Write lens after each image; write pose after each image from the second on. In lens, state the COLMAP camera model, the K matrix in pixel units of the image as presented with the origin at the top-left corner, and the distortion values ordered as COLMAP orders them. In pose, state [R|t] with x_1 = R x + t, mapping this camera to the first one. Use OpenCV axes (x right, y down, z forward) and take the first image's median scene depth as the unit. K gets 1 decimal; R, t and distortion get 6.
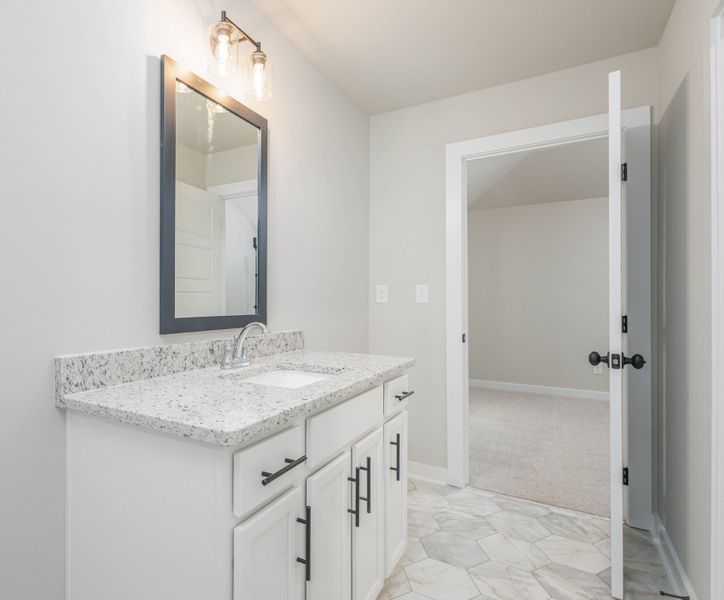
lens RADIAL K [[381.9, 0, 362.0], [0, 381.9, 300.0], [0, 0, 1]] dist [-0.002312, -0.000337]
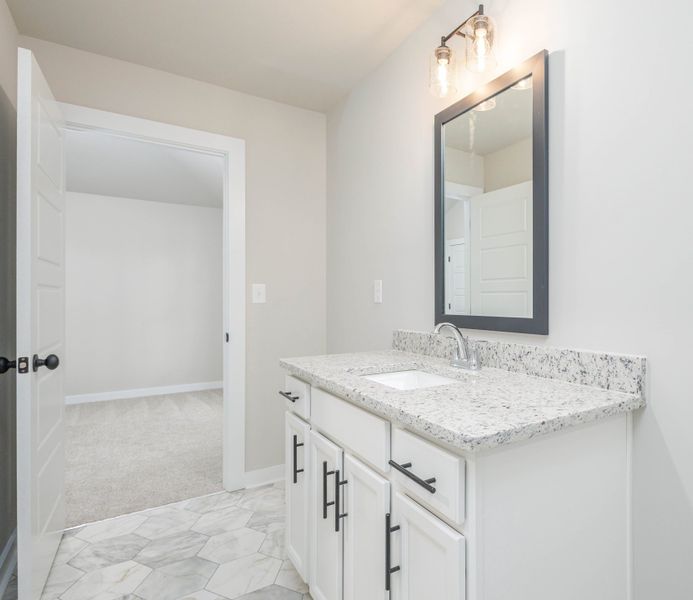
lens RADIAL K [[369.9, 0, 346.5], [0, 369.9, 300.0], [0, 0, 1]] dist [0.003347, 0.000244]
pose [[-0.544323, -0.003079, -0.838870, 0.730178], [-0.000651, 0.999995, -0.003248, 0.004324], [0.838875, -0.001221, -0.544322, 1.444423]]
